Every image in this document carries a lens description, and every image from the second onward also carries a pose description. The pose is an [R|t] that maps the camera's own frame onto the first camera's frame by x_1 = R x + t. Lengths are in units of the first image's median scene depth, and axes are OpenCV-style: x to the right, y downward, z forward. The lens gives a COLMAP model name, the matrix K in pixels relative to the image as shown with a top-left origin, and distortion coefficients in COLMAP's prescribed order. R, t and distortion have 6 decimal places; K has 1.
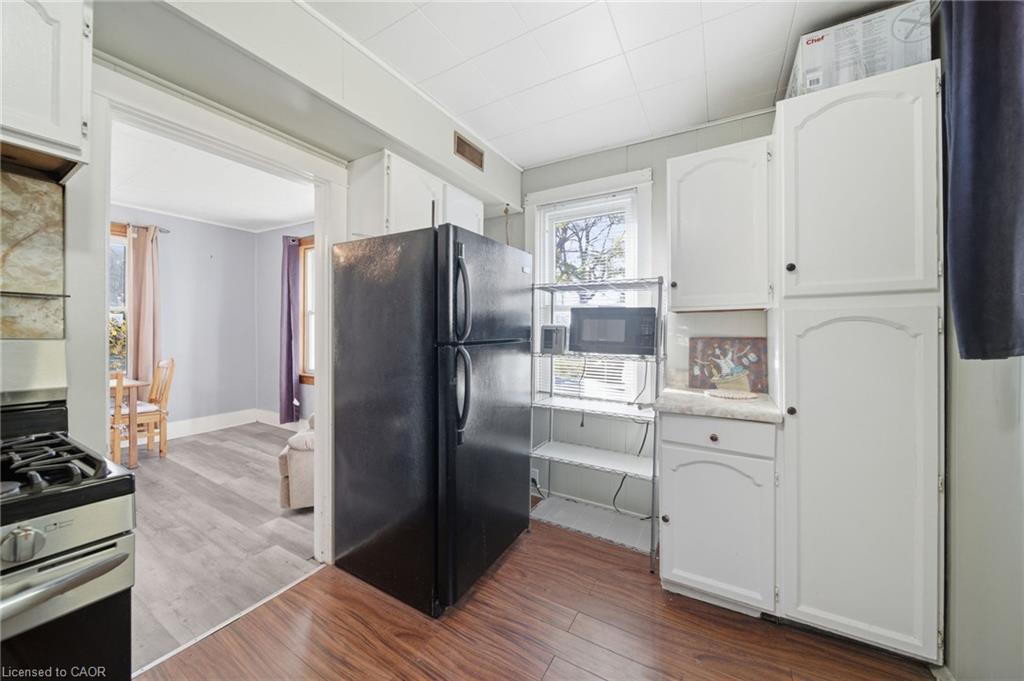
lens RADIAL K [[362.1, 0, 514.9], [0, 362.1, 336.2], [0, 0, 1]] dist [-0.001314, -0.000288]
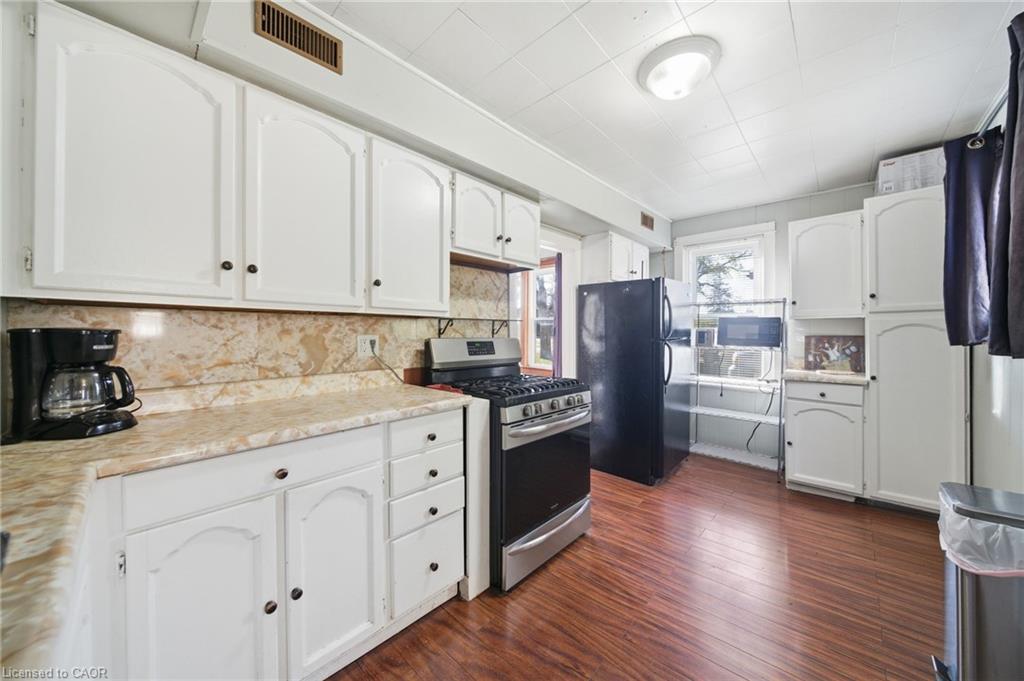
lens RADIAL K [[362.1, 0, 514.9], [0, 362.1, 336.2], [0, 0, 1]] dist [-0.001314, -0.000288]
pose [[0.976588, -0.004284, -0.215075, -0.422506], [0.005058, 0.999983, 0.003047, -0.006764], [0.215059, -0.004063, 0.976593, -0.826883]]
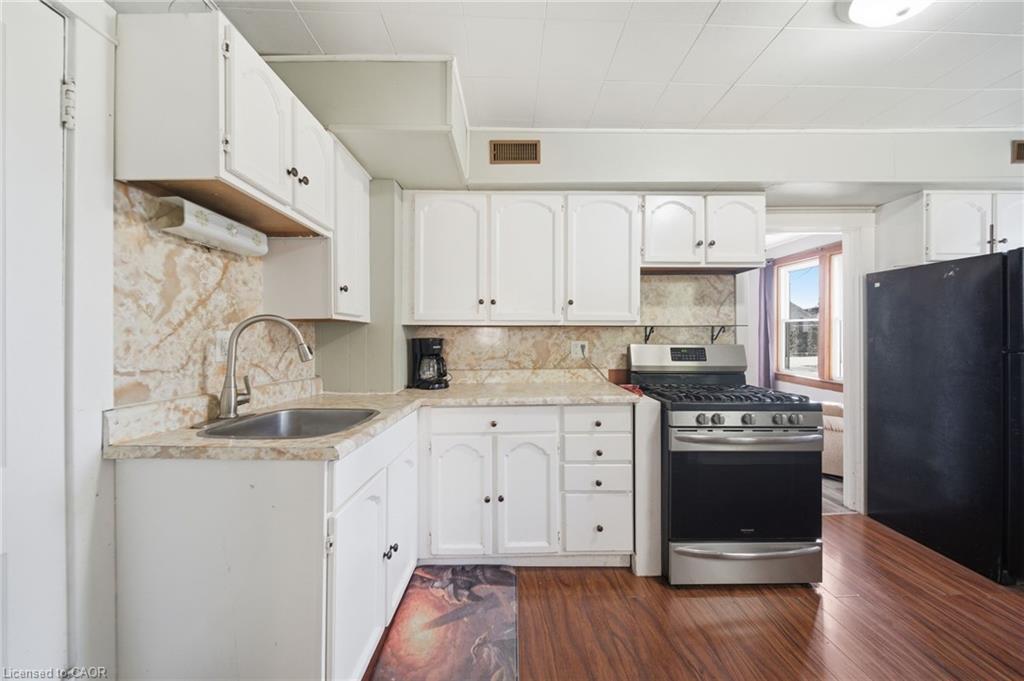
lens RADIAL K [[360.3, 0, 515.6], [0, 360.3, 338.0], [0, 0, 1]] dist [-0.000806, -0.000612]
pose [[0.516699, -0.003959, -0.856158, -0.032422], [0.002372, 0.999992, -0.003192, -0.016485], [0.856164, -0.000382, 0.516705, -0.794693]]
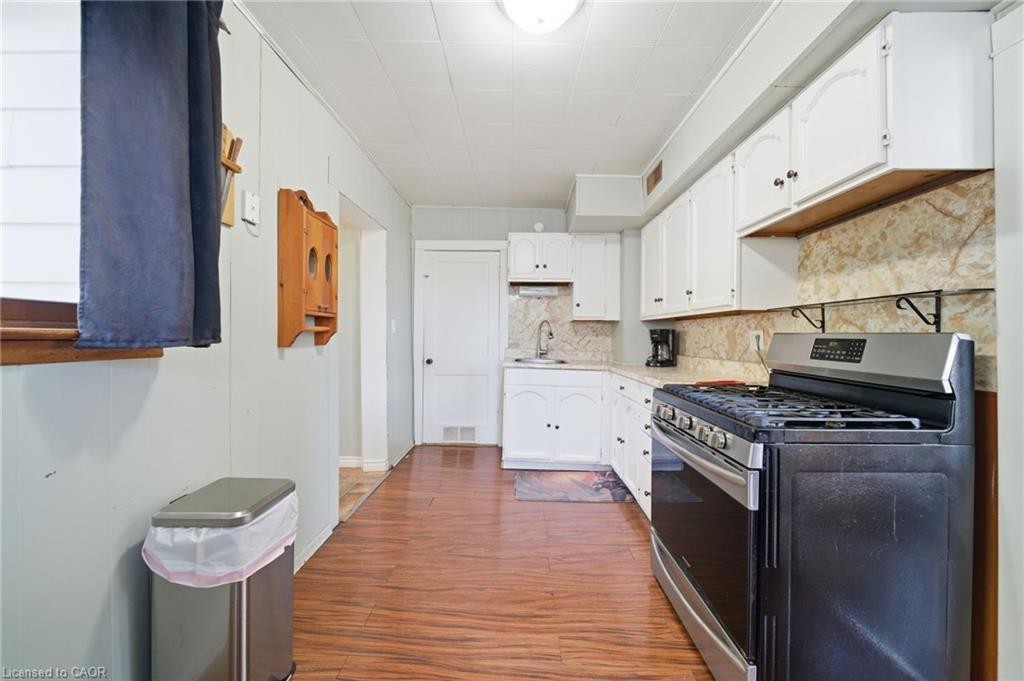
lens RADIAL K [[366.9, 0, 514.7], [0, 366.9, 335.1], [0, 0, 1]] dist [-0.002092, -0.000578]
pose [[-0.867560, -0.010258, -0.497226, 0.175869], [-0.010516, 0.999942, -0.002281, 0.016717], [0.497221, 0.003249, -0.867618, 0.734482]]
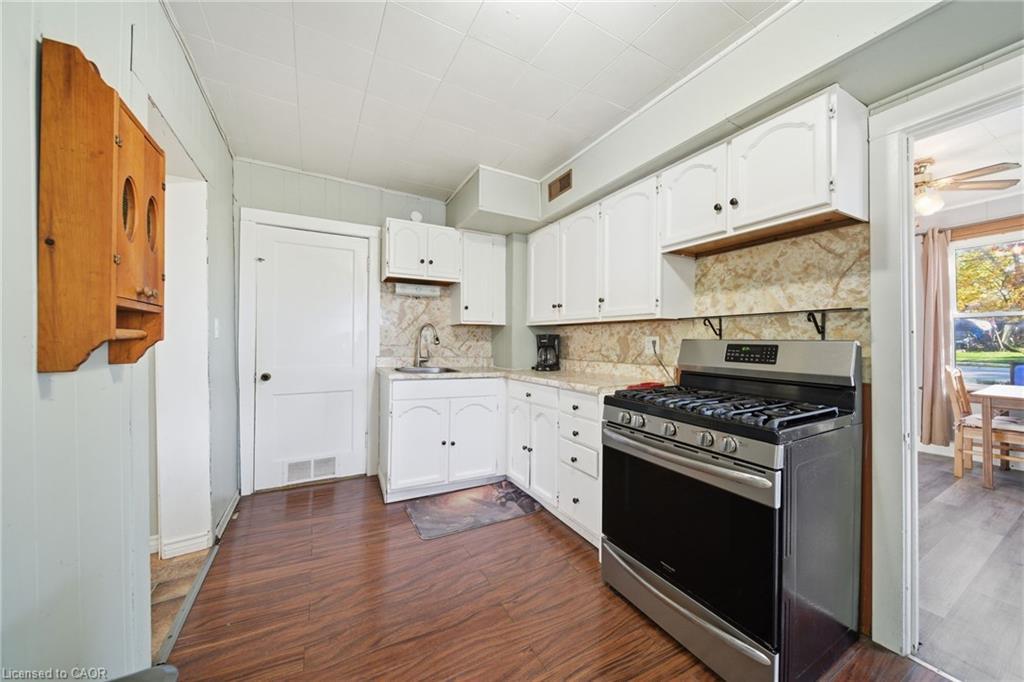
lens RADIAL K [[360.3, 0, 515.6], [0, 360.3, 338.5], [0, 0, 1]] dist [-0.000806, -0.000612]
pose [[-0.512587, -0.008353, -0.858595, 0.304423], [-0.006731, 0.999961, -0.005710, 0.009141], [0.858609, 0.002852, -0.512623, 0.351936]]
